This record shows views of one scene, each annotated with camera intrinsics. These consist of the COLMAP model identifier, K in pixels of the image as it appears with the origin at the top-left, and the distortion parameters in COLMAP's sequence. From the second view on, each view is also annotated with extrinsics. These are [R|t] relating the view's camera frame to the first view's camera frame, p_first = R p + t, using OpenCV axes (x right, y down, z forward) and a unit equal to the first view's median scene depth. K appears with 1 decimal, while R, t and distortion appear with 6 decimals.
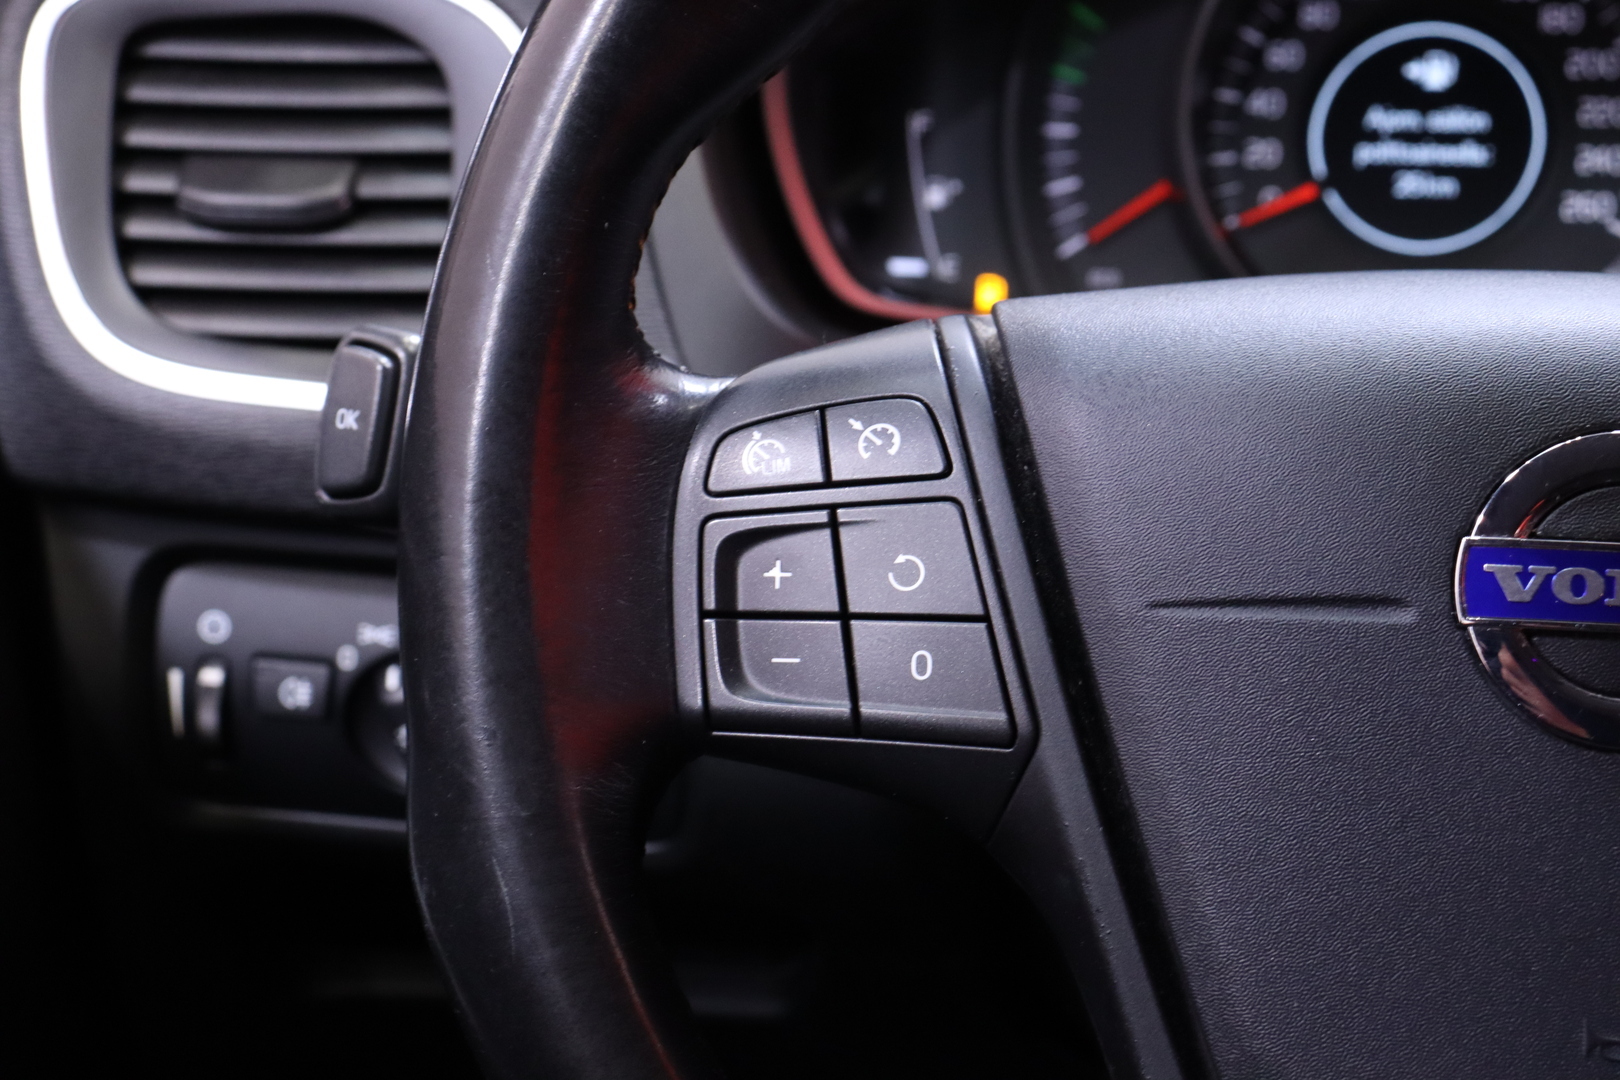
lens RADIAL K [[3714.2, 0, 798.4], [0, 3714.2, 537.7], [0, 0, 1]] dist [0.340737, 0.129002]
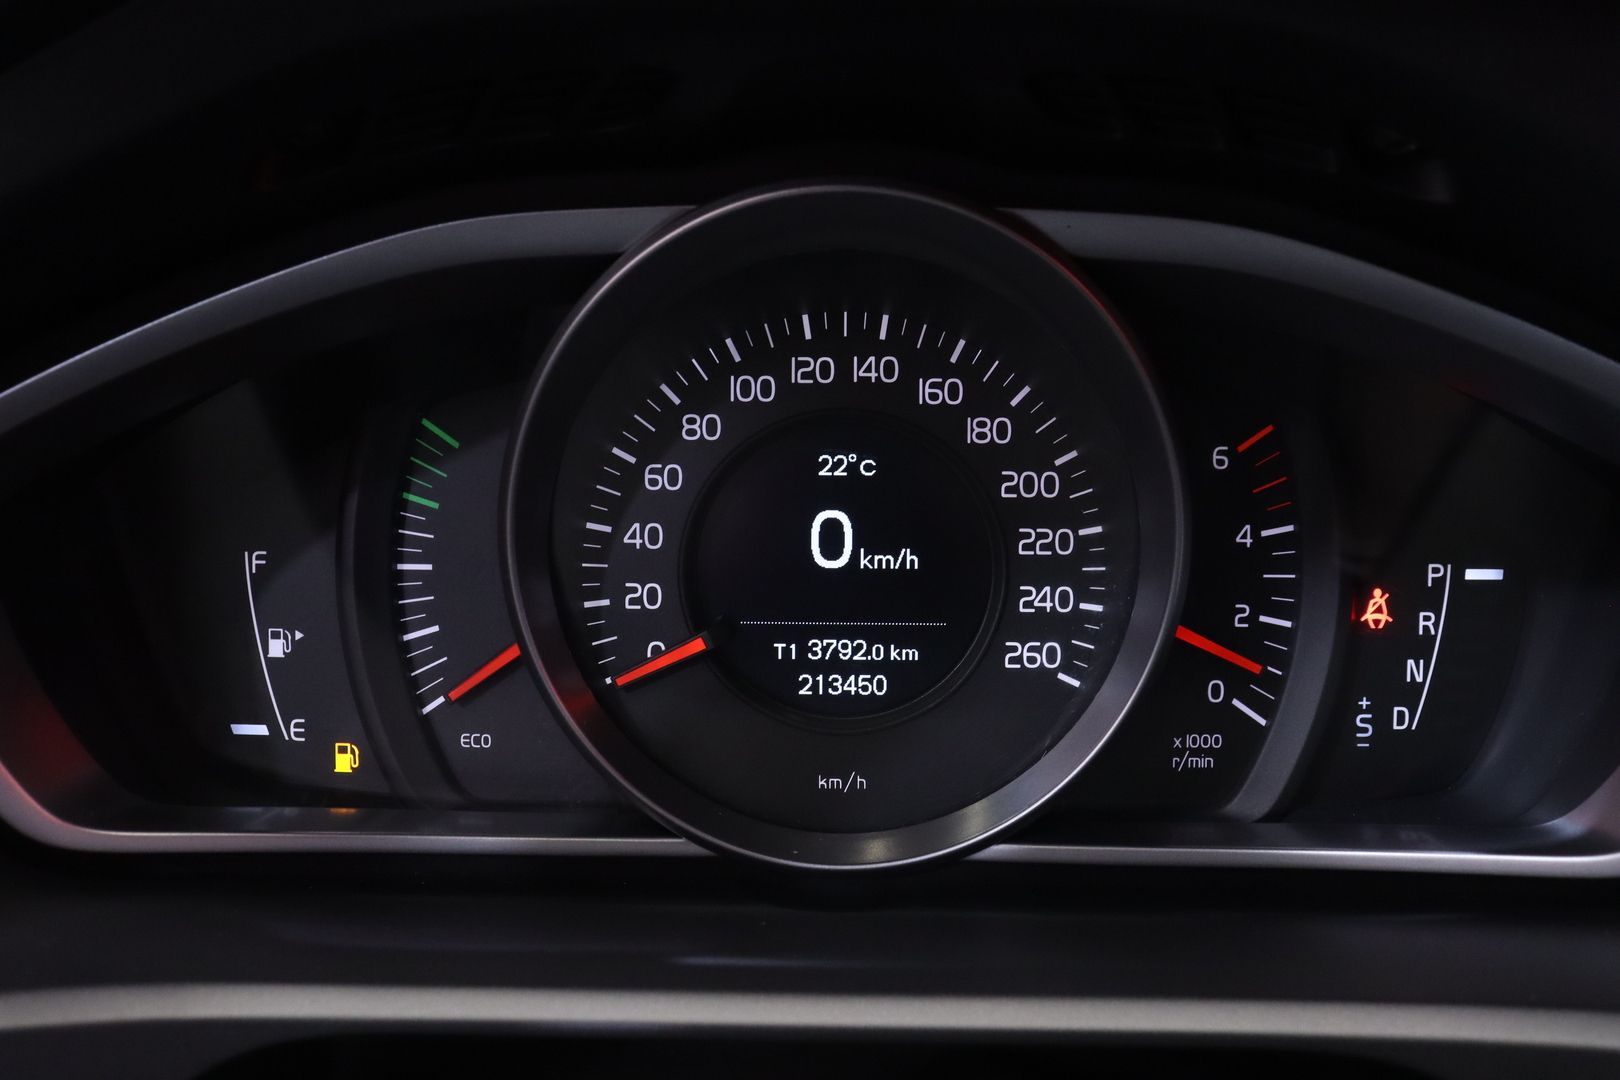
lens RADIAL K [[1535.8, 0, 810.0], [0, 1535.8, 540.0], [0, 0, 1]] dist [-0.194303, 0.316402]
pose [[0.998163, -0.032528, 0.051121, 0.143779], [0.033853, 0.999107, -0.025268, -0.105446], [-0.050253, 0.026952, 0.998373, 0.667296]]
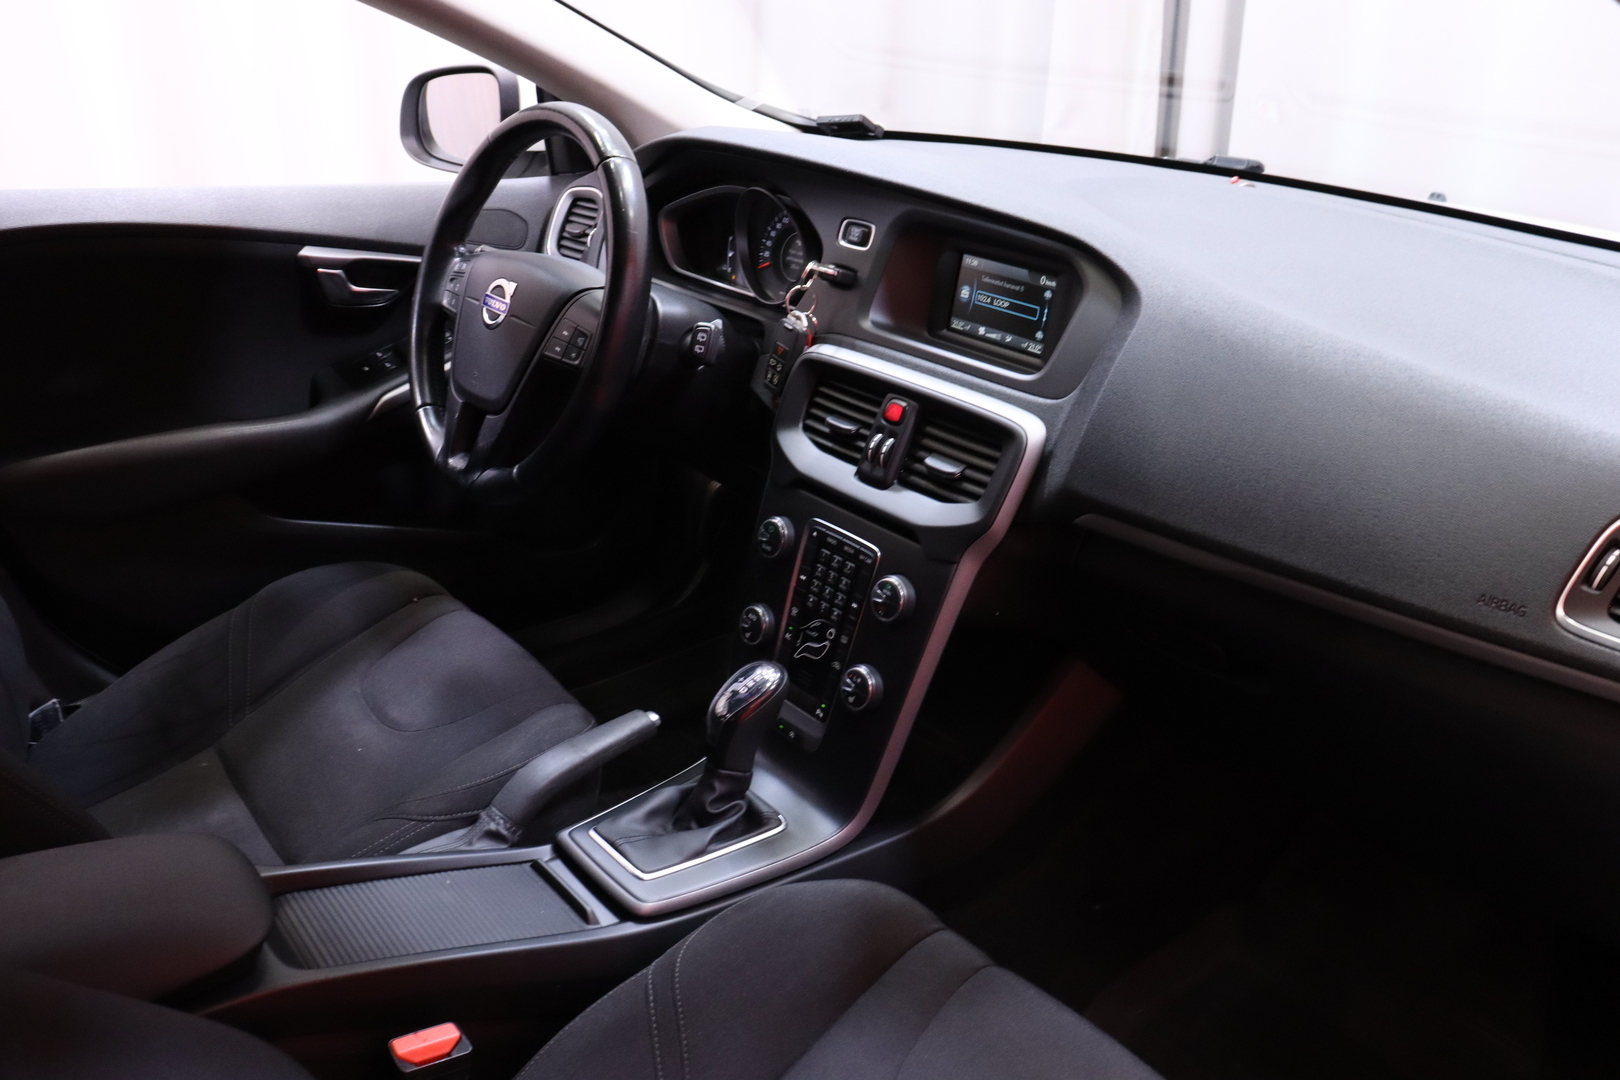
lens RADIAL K [[1318.0, 0, 802.8], [0, 1318.0, 532.8], [0, 0, 1]] dist [-0.181931, 0.151134]
pose [[0.692748, 0.283367, -0.663177, 1.306698], [-0.216709, 0.958866, 0.183340, -0.078703], [0.687850, 0.016708, 0.725660, -0.117114]]
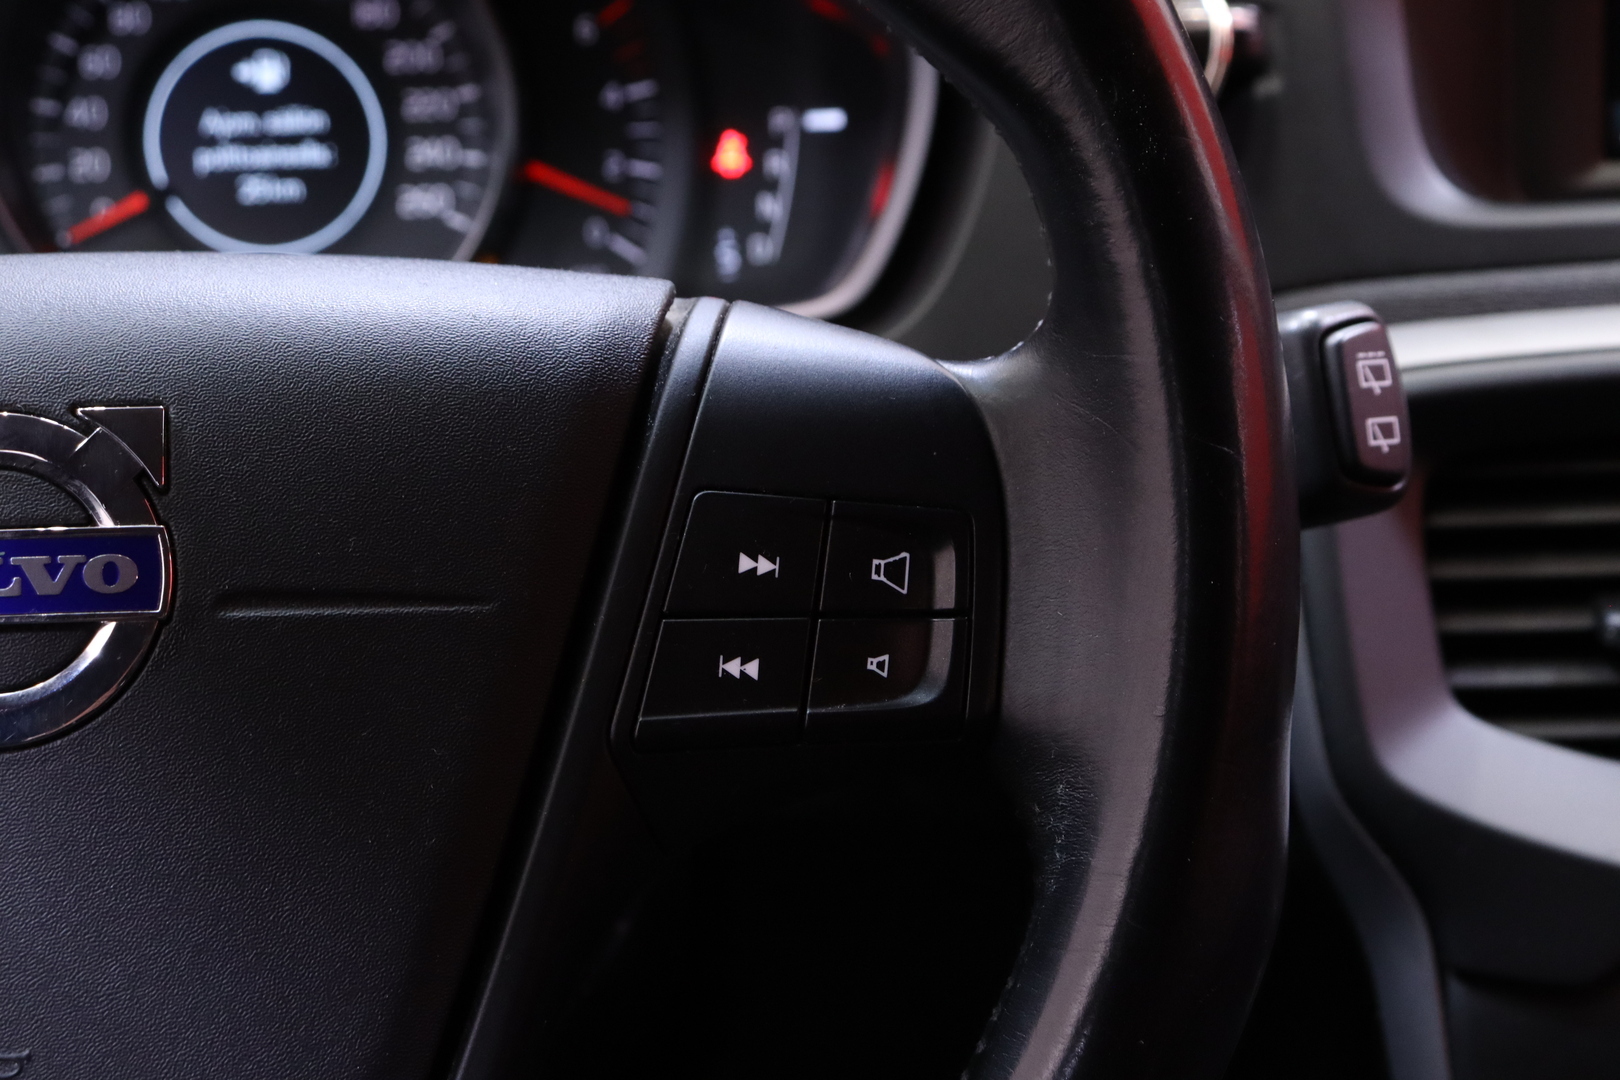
lens RADIAL K [[3714.2, 0, 798.4], [0, 3714.2, 537.7], [0, 0, 1]] dist [0.340737, 0.129002]
pose [[0.992831, -0.083884, 0.085144, 0.214341], [0.085421, 0.996238, -0.014569, 0.021977], [-0.083602, 0.021738, 0.996262, 0.026382]]
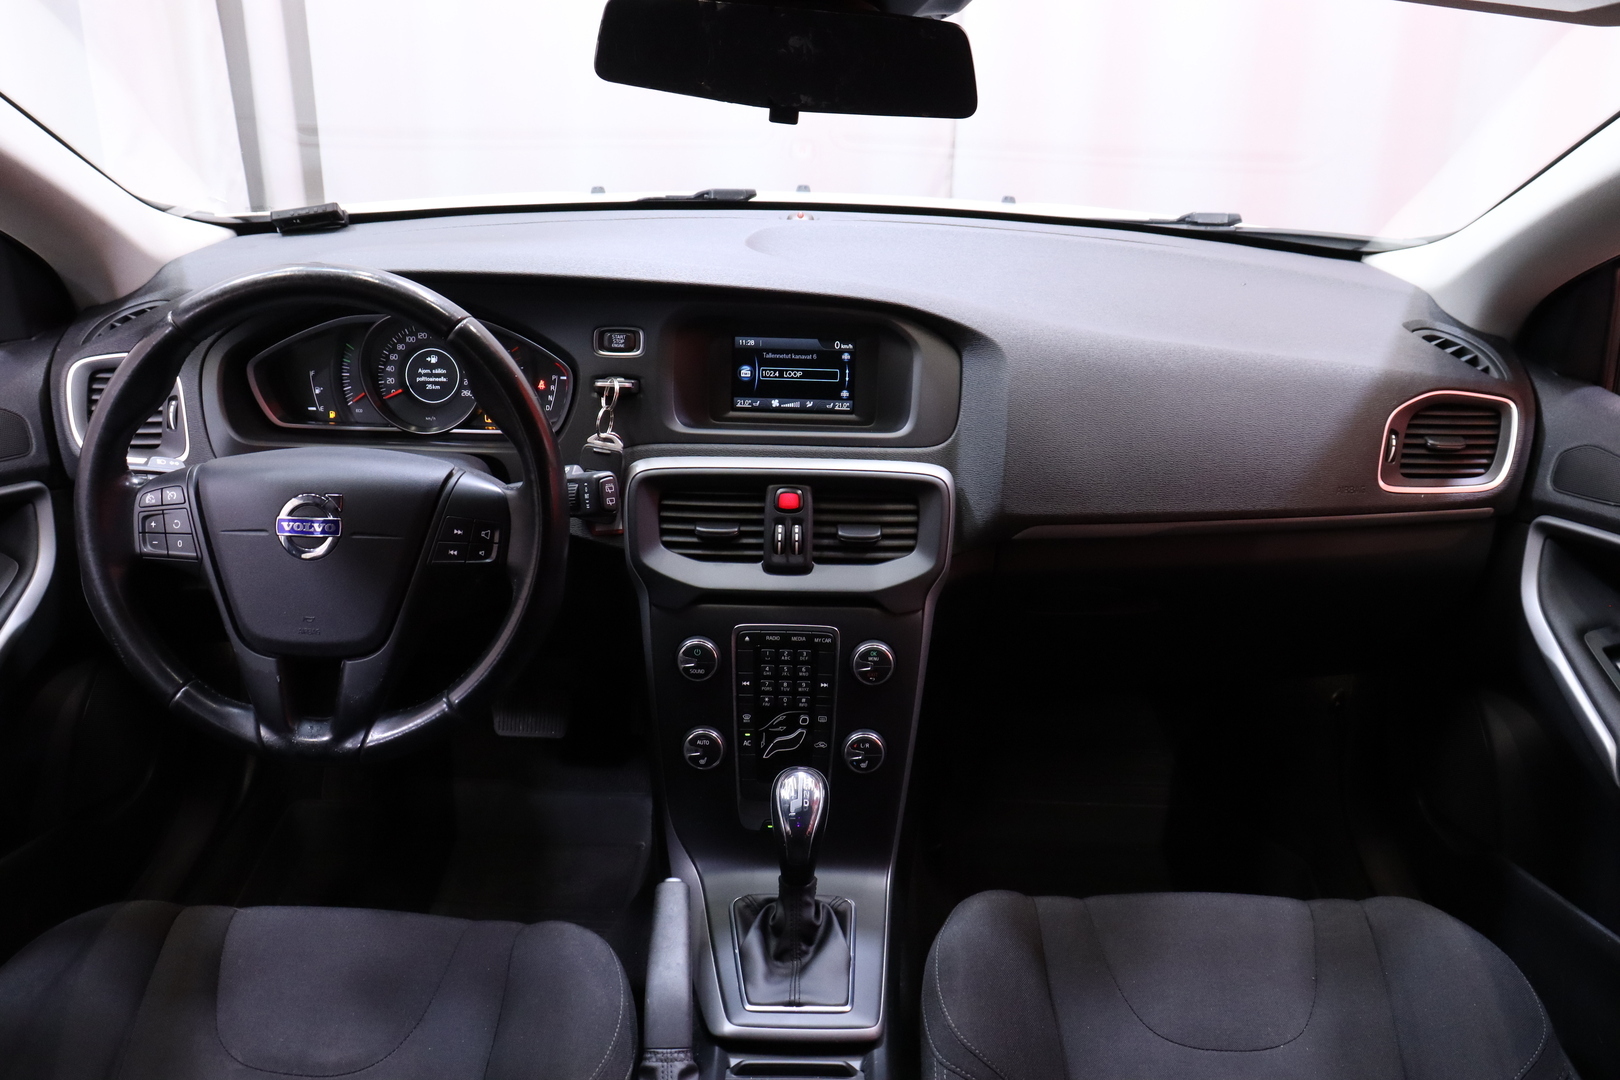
lens RADIAL K [[1318.0, 0, 802.8], [0, 1318.0, 532.8], [0, 0, 1]] dist [-0.181931, 0.151134]
pose [[0.996894, -0.026624, 0.074114, 0.461350], [0.016401, 0.990672, 0.135276, -0.121855], [-0.077024, -0.133641, 0.988032, -0.438640]]
